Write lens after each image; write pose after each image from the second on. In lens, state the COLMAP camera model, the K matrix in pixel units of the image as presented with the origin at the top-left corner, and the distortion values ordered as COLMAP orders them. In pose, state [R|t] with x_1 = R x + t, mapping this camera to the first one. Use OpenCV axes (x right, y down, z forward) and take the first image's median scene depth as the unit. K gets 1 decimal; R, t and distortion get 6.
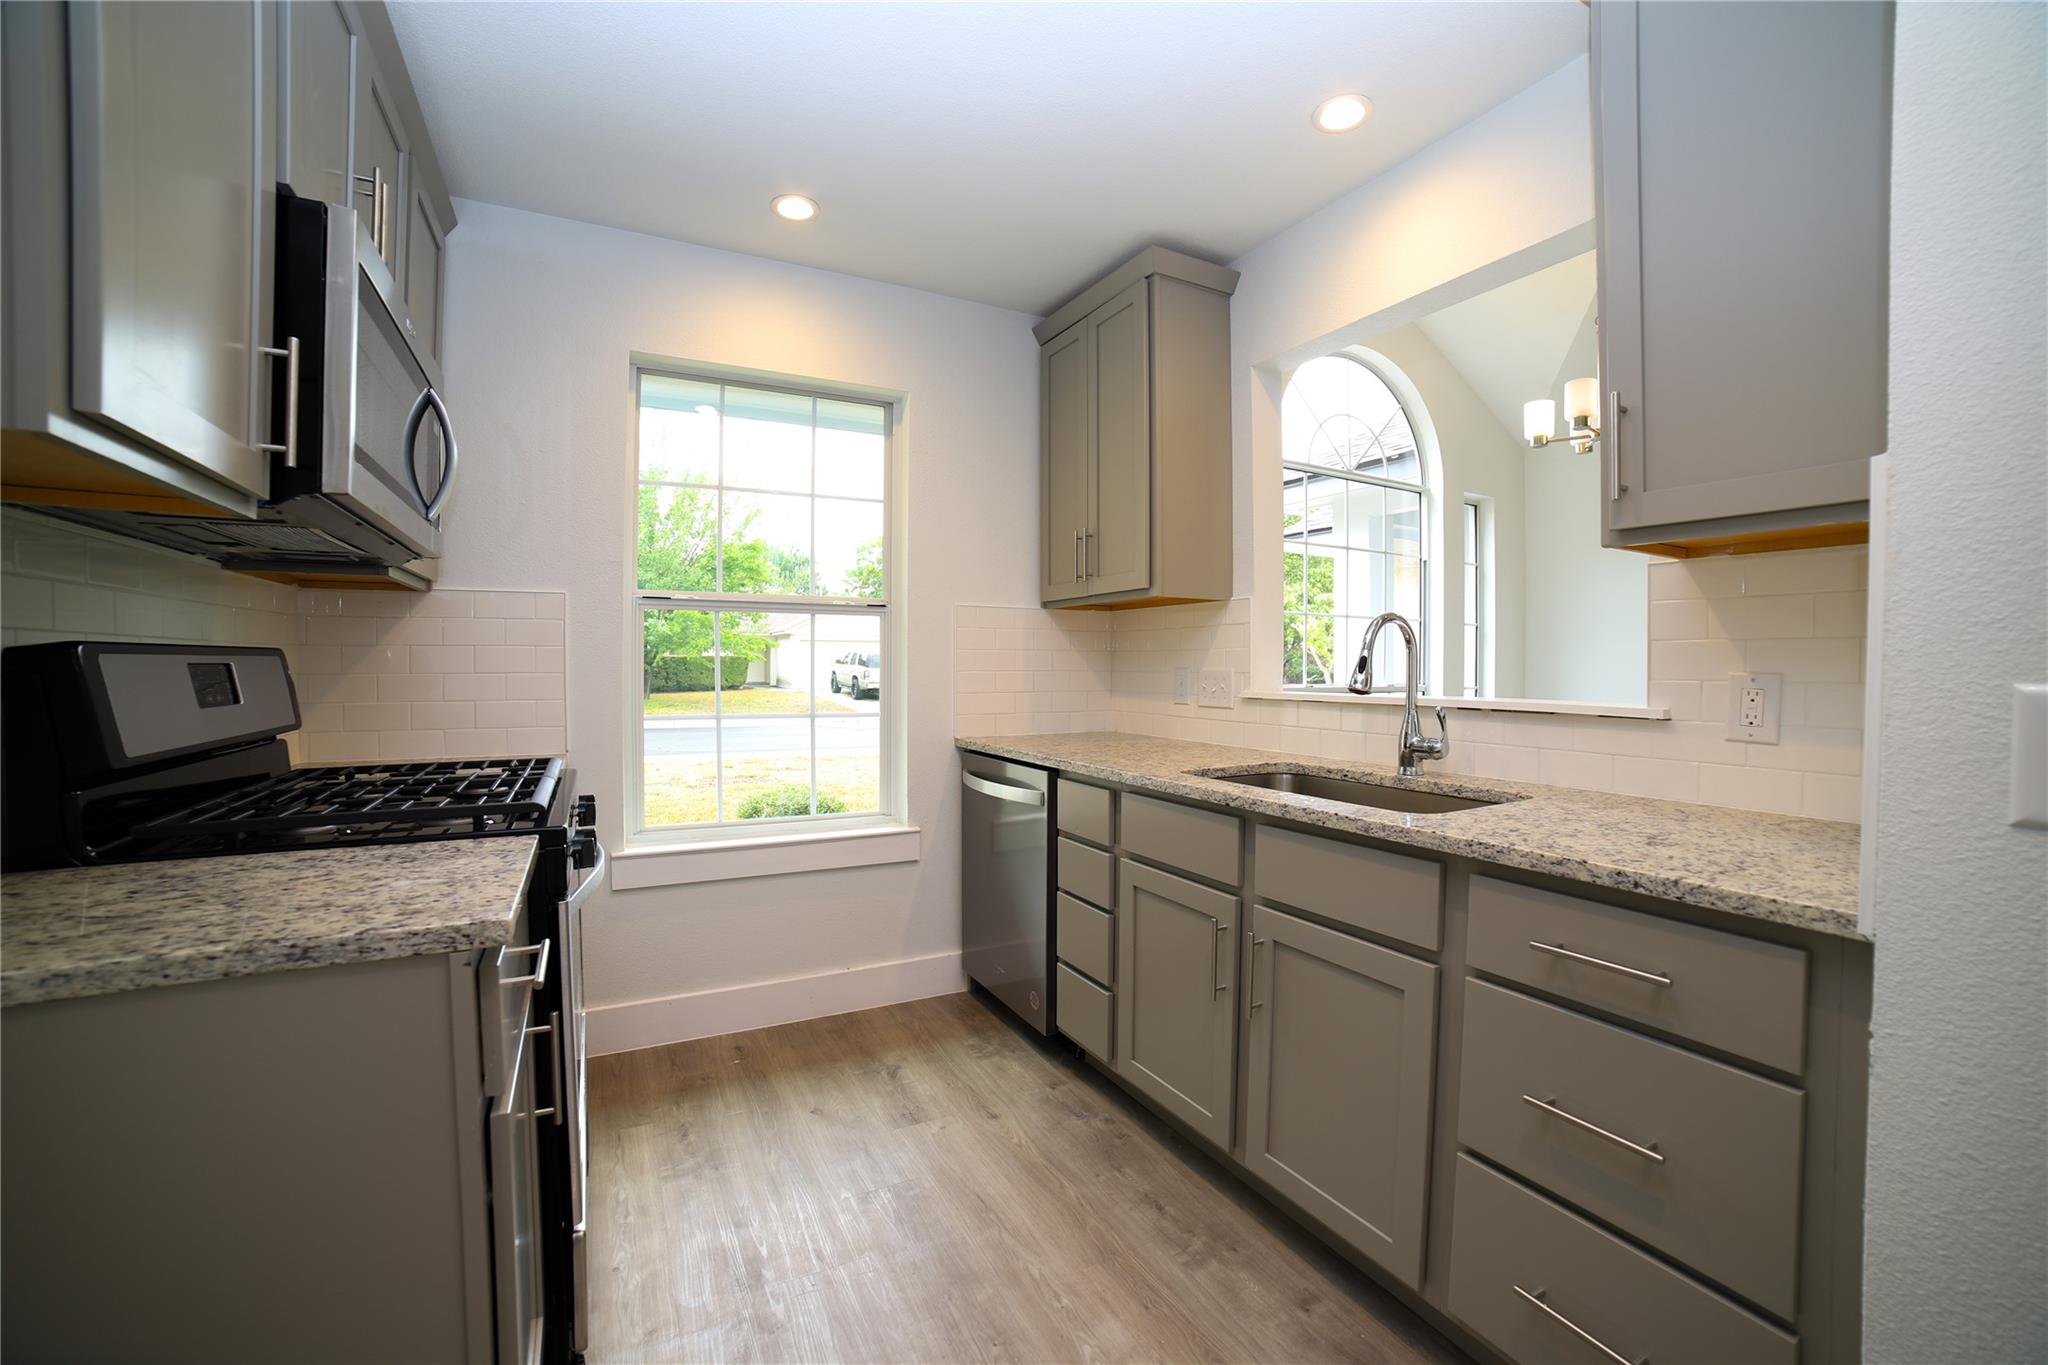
lens RADIAL K [[825.5, 0, 1022.5], [0, 825.5, 676.7], [0, 0, 1]] dist [-0.110560, 0.038004]
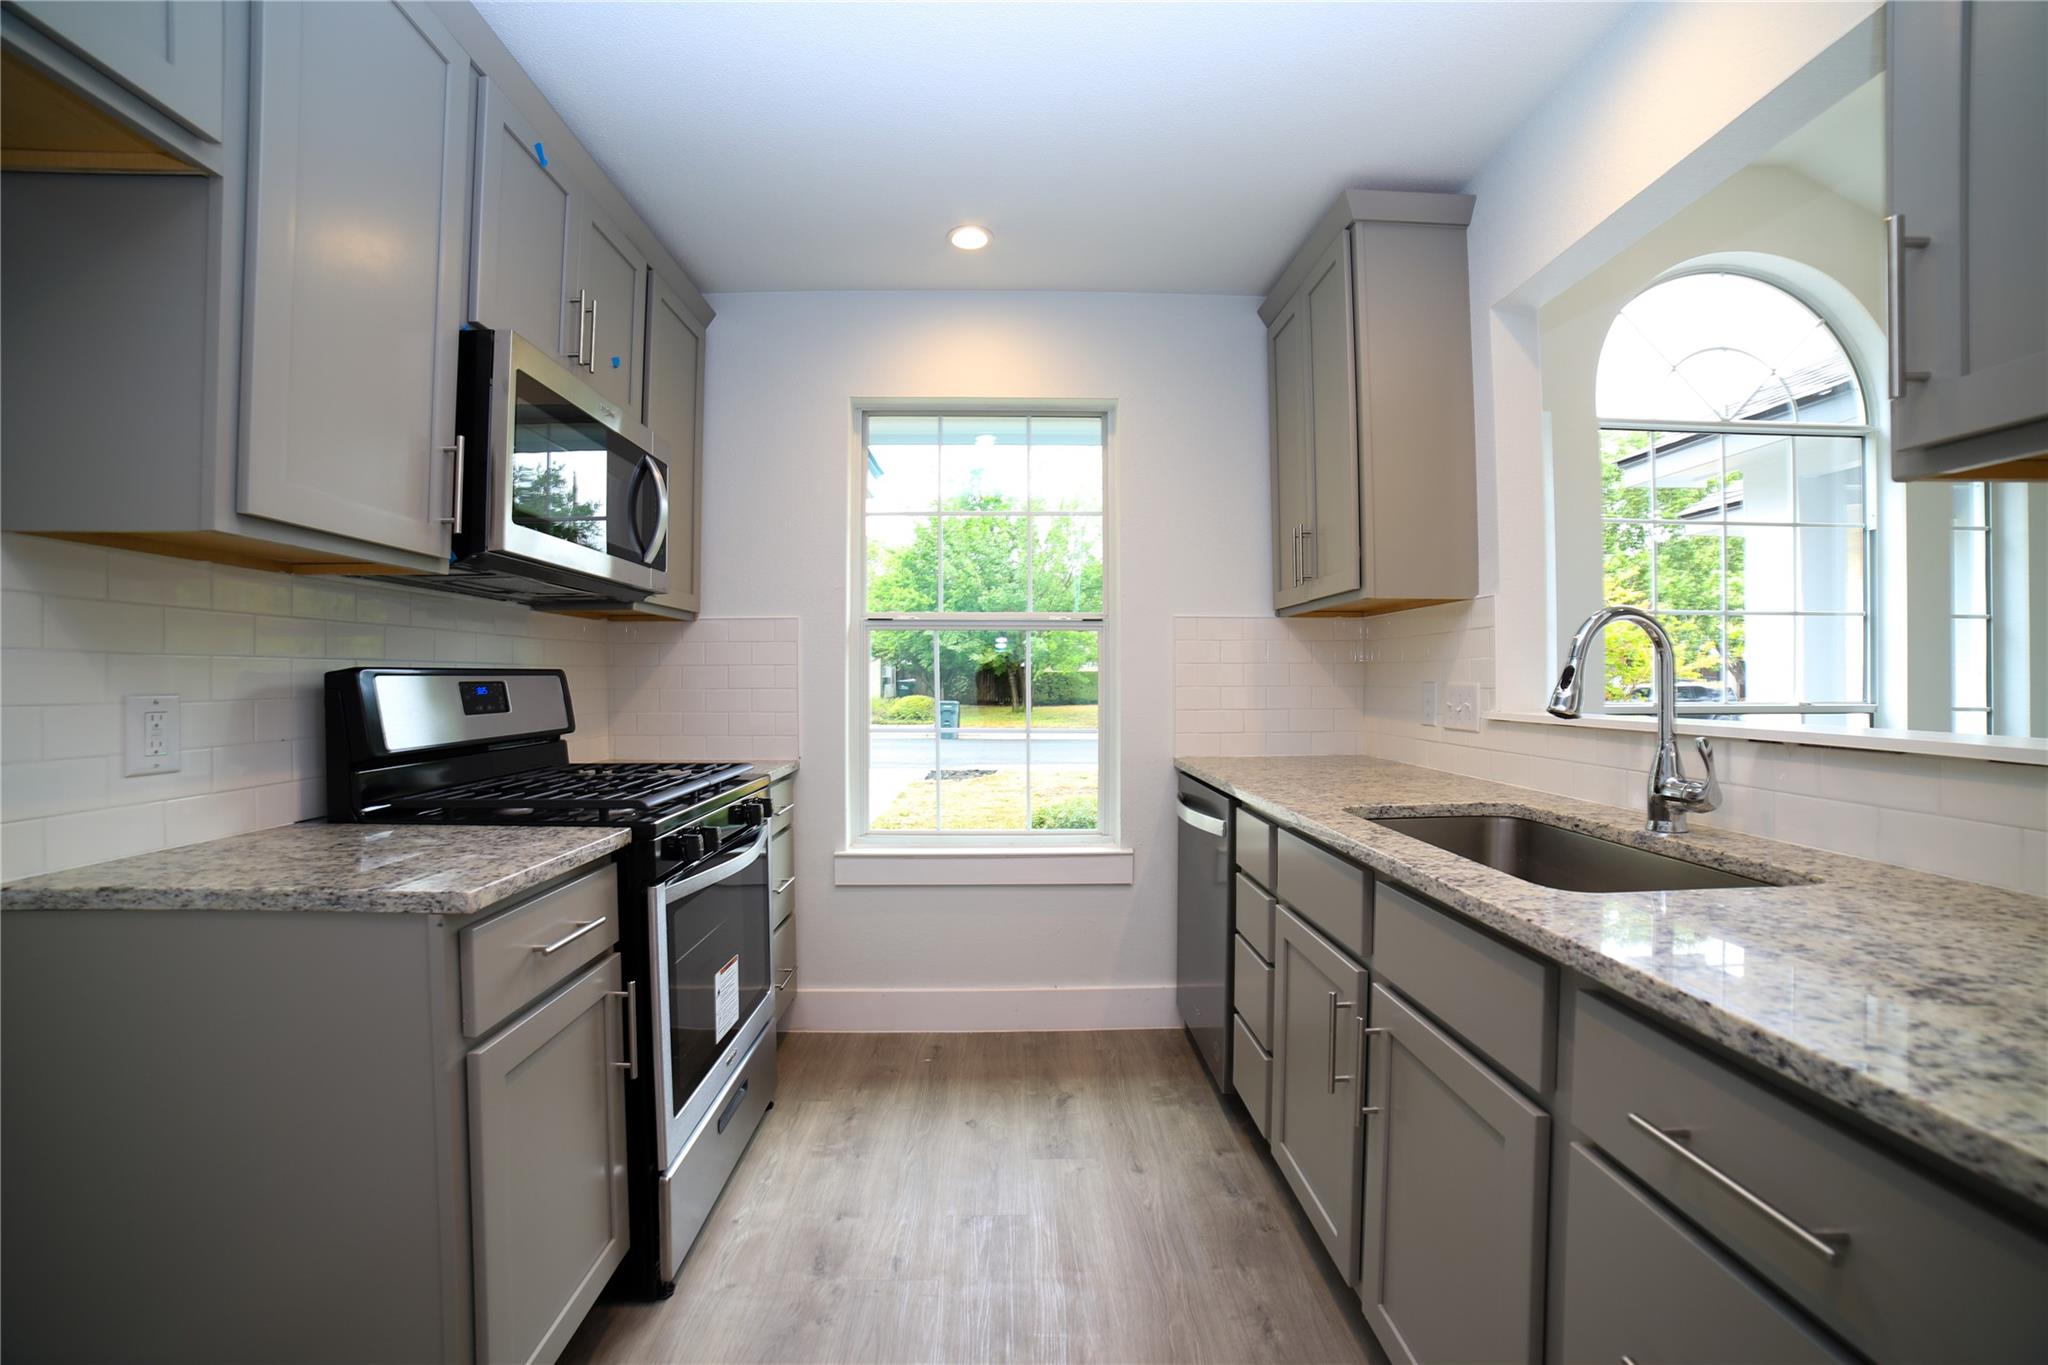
lens RADIAL K [[825.5, 0, 1022.5], [0, 825.5, 676.7], [0, 0, 1]] dist [-0.110560, 0.038004]
pose [[0.894252, -0.006158, -0.447522, 0.230867], [-0.001589, 0.999855, -0.016932, -0.002449], [0.447562, 0.015852, 0.894113, 0.103166]]
